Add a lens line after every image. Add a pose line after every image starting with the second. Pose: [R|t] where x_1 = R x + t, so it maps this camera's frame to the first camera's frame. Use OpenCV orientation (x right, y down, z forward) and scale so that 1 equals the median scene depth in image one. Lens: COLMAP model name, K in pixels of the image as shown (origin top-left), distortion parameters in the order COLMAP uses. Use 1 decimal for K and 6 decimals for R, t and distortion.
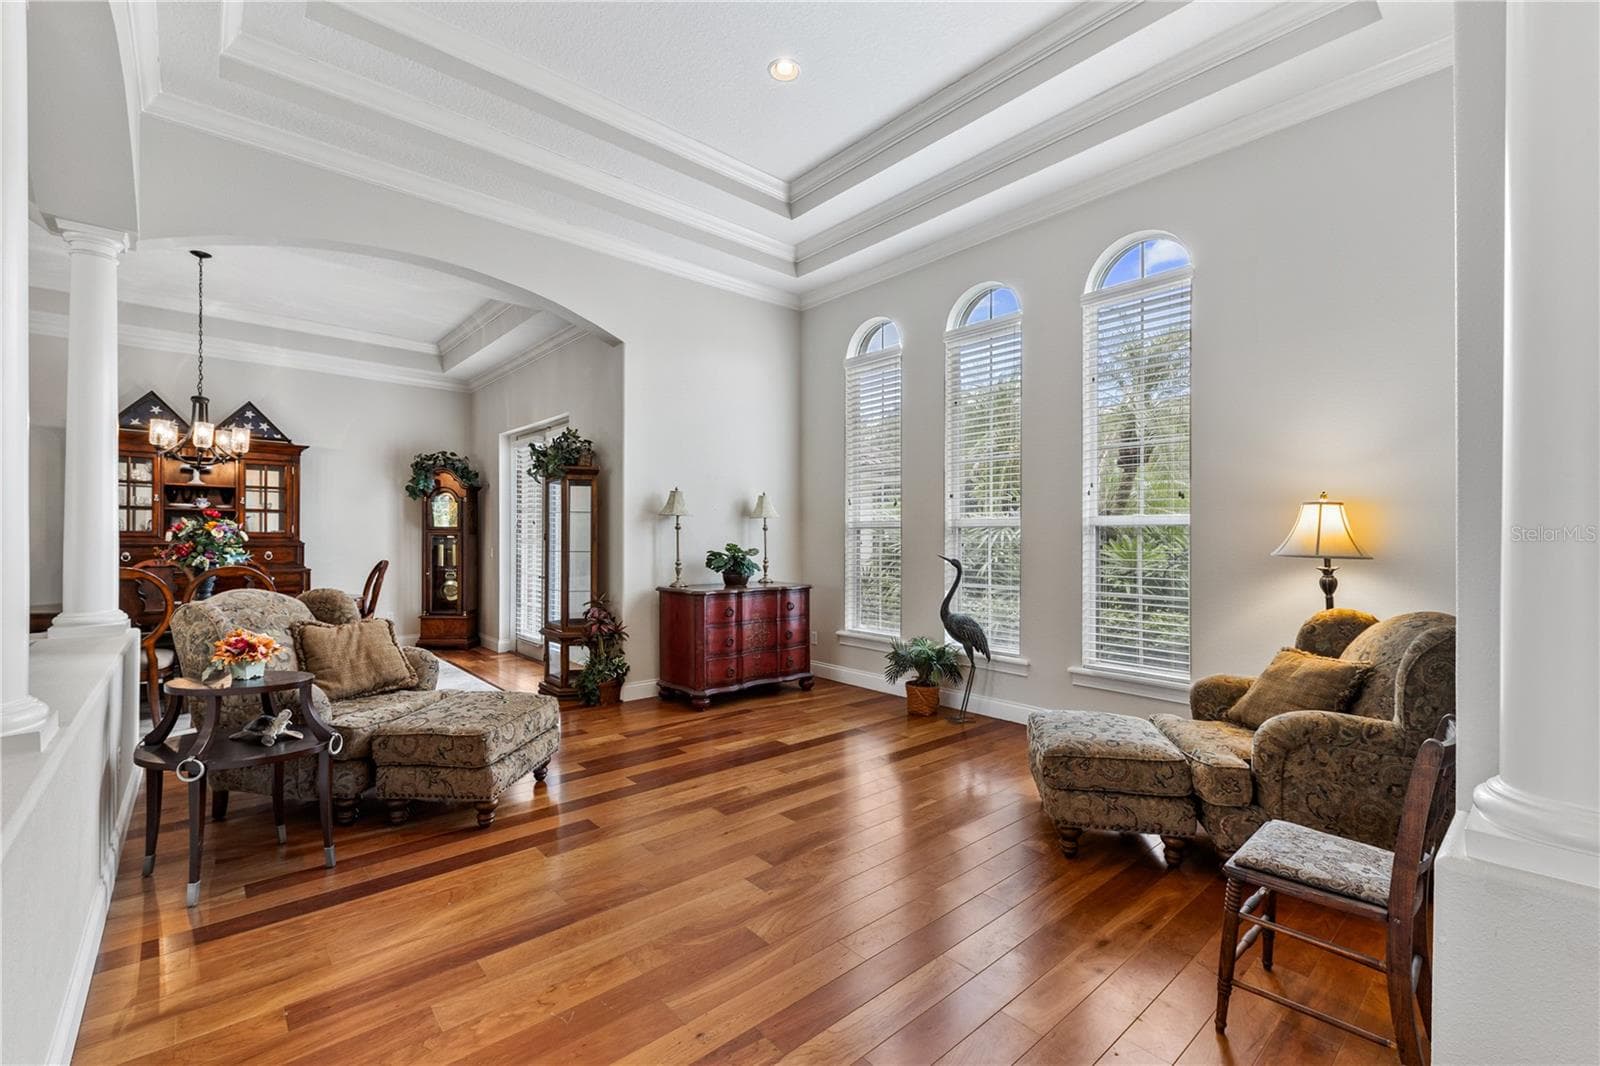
lens RADIAL K [[680.2, 0, 799.1], [0, 680.2, 544.0], [0, 0, 1]] dist [-0.000205, -0.000237]
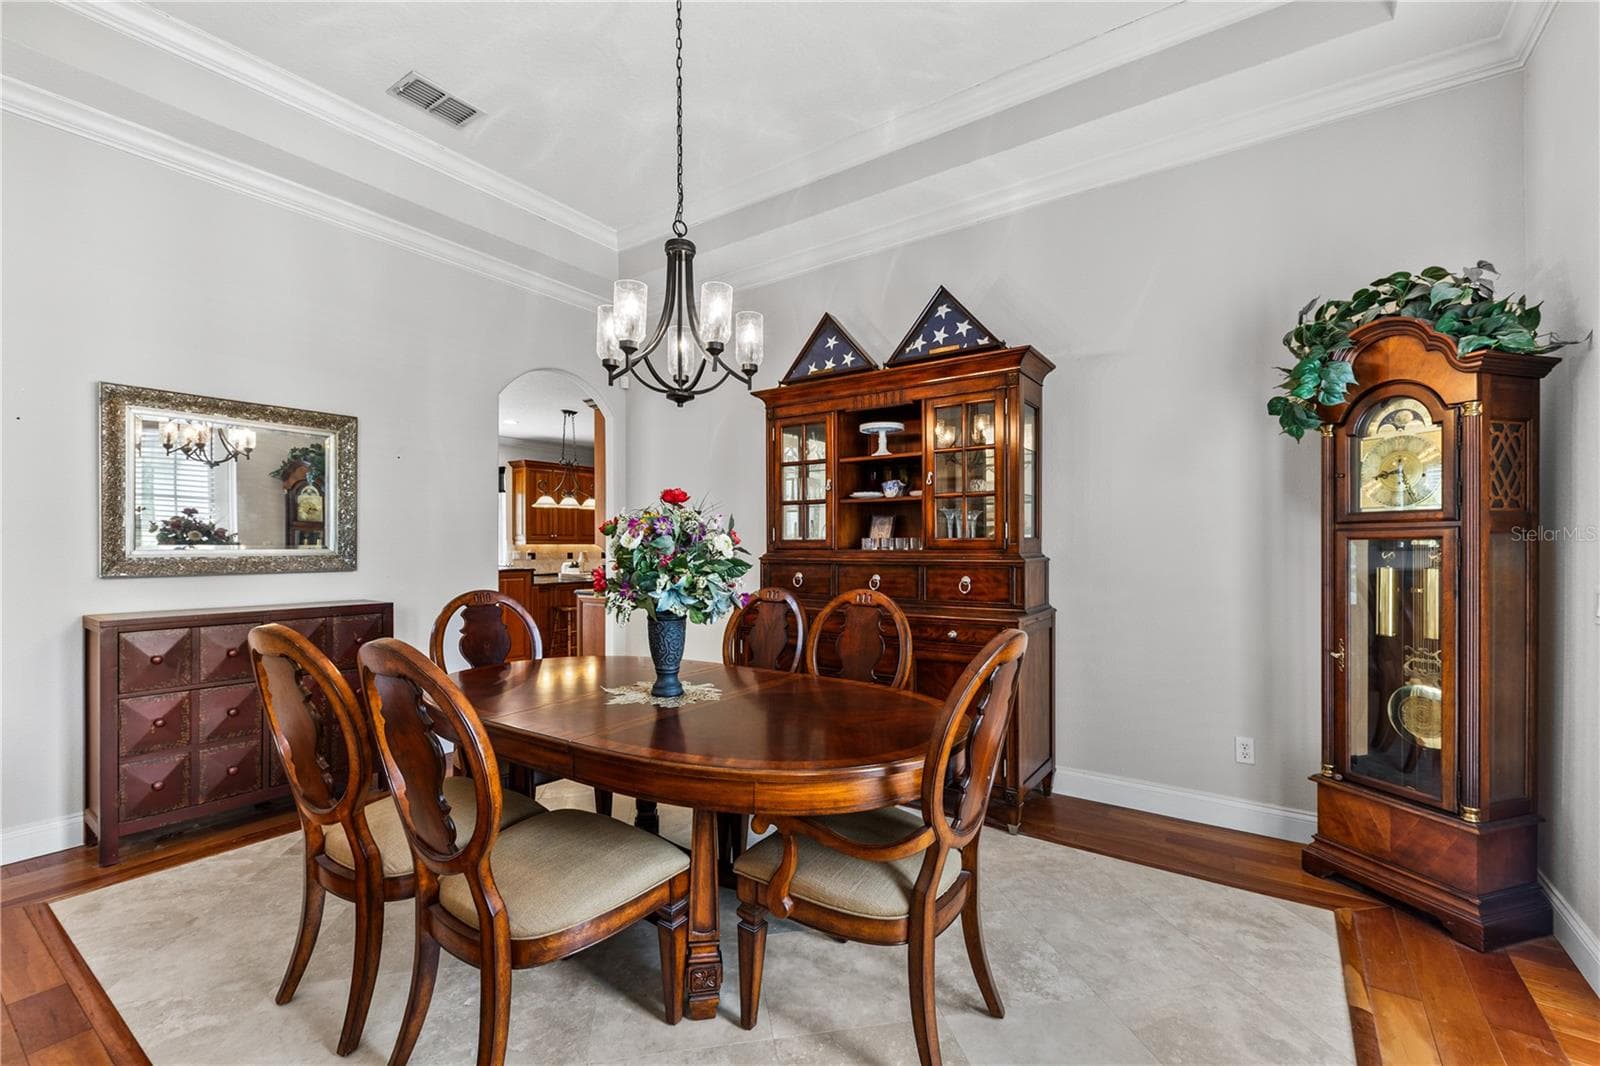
lens RADIAL K [[680.2, 0, 799.1], [0, 680.2, 544.0], [0, 0, 1]] dist [-0.000205, -0.000237]
pose [[0.237373, -0.004830, -0.971407, -0.287008], [0.006565, 0.999973, -0.003368, -0.010517], [0.971396, -0.005577, 0.237398, 0.667600]]
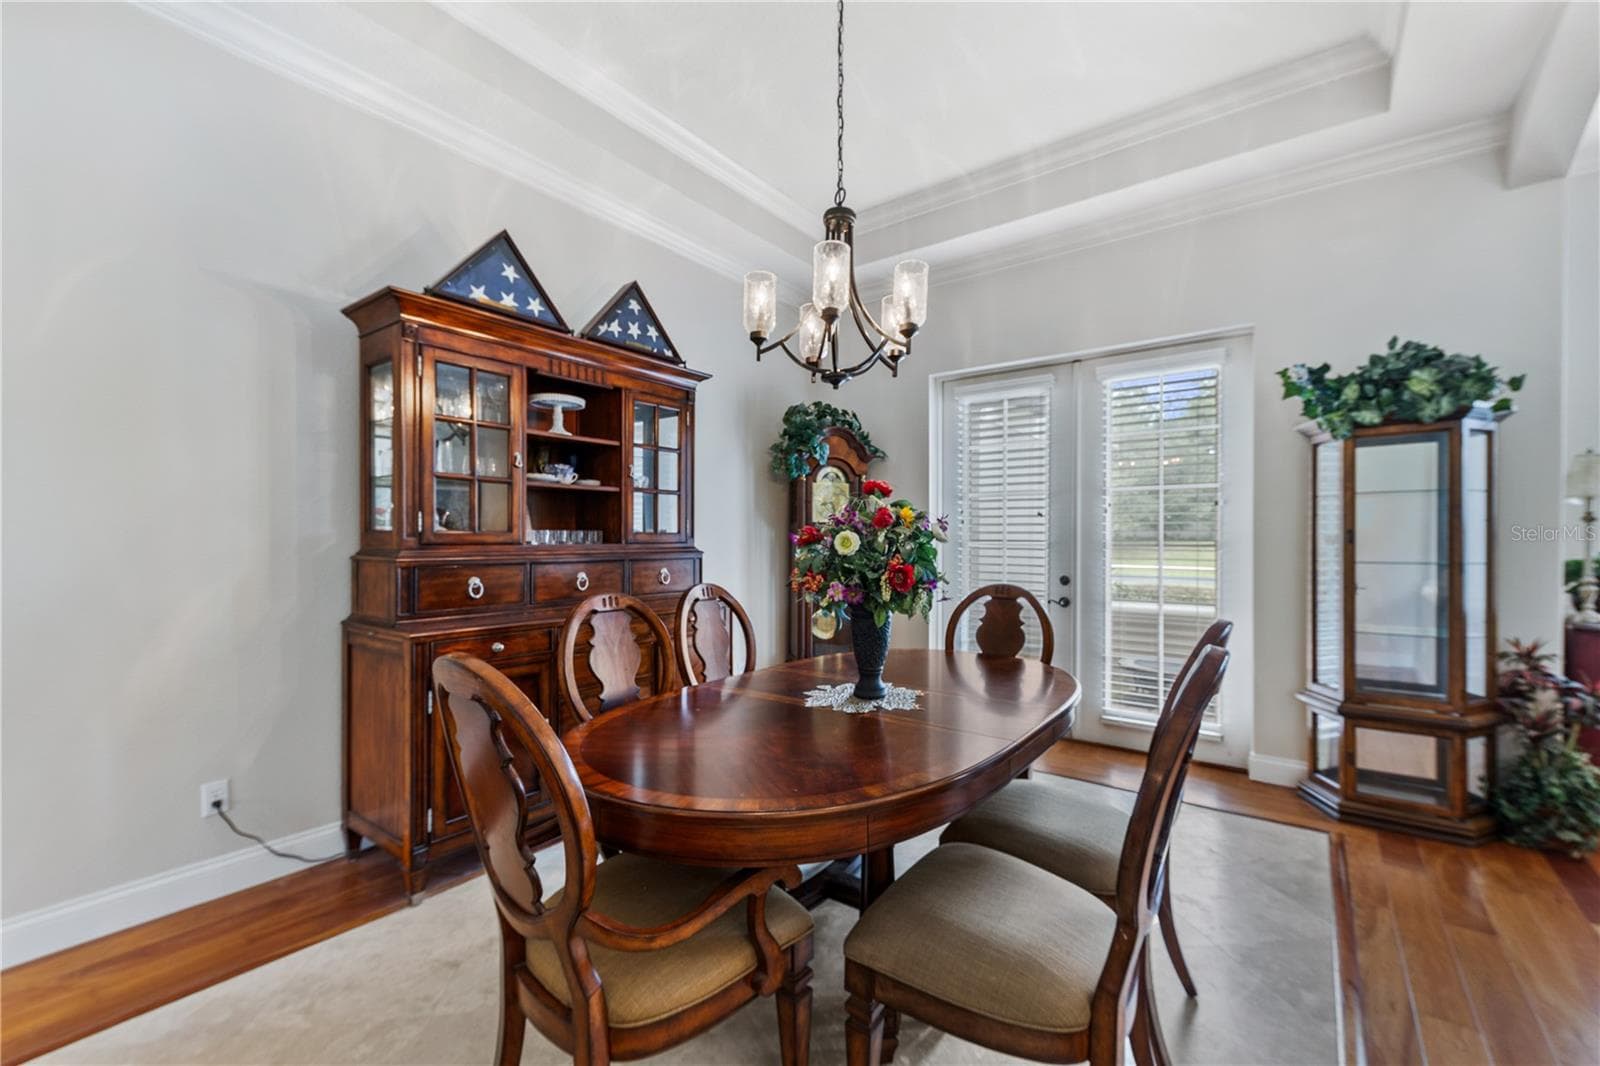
lens RADIAL K [[680.2, 0, 800.0], [0, 680.2, 533.0], [0, 0, 1]] dist [0.025488, -0.000005]
pose [[0.979394, -0.004935, 0.201900, -0.685590], [0.007680, 0.999888, -0.012816, -0.008088], [-0.201814, 0.014103, 0.979322, 0.402907]]
